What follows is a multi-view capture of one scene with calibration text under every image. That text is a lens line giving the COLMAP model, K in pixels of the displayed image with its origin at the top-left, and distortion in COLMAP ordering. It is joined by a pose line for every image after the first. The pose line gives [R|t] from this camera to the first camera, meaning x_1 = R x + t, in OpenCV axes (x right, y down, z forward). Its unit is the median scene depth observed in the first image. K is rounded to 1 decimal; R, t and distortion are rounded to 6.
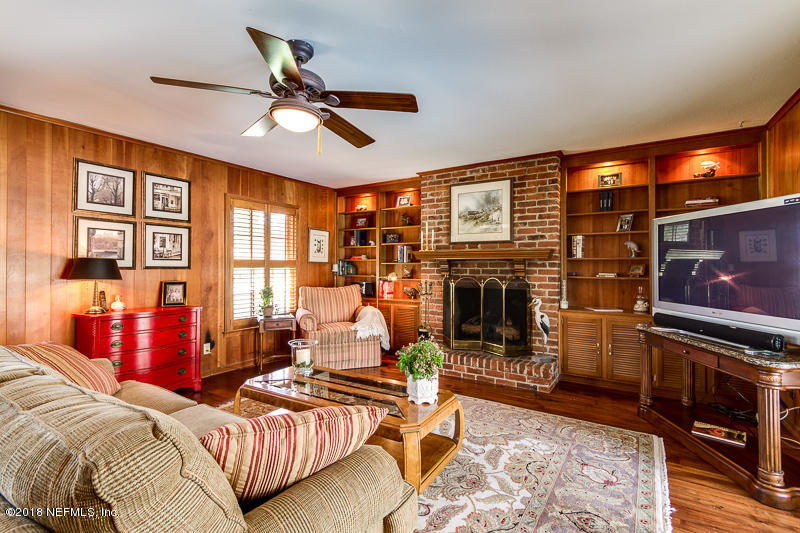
lens RADIAL K [[372.8, 0, 403.3], [0, 372.8, 263.9], [0, 0, 1]] dist [0.008076, 0.000670]
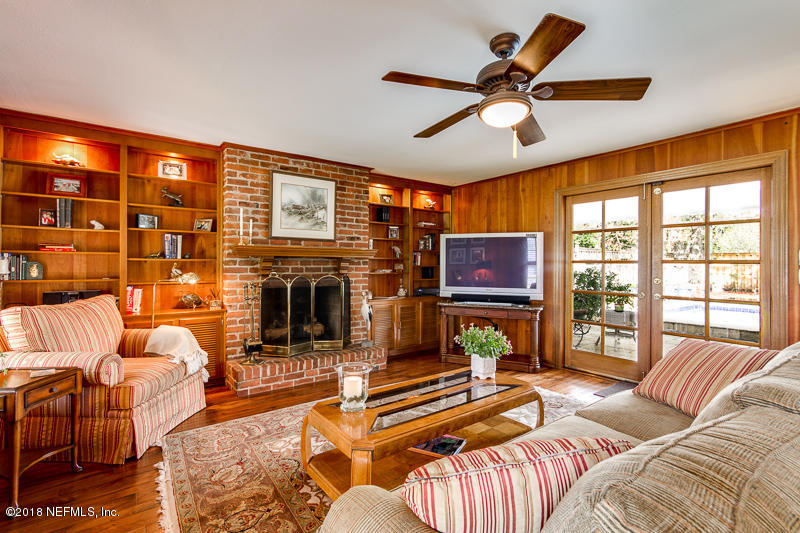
lens RADIAL K [[372.8, 0, 403.3], [0, 372.8, 263.9], [0, 0, 1]] dist [0.008076, 0.000670]
pose [[0.375401, 0.000912, 0.926862, -0.588878], [-0.008630, 0.999960, 0.002512, 0.001134], [-0.926822, -0.008942, 0.375394, 0.407115]]
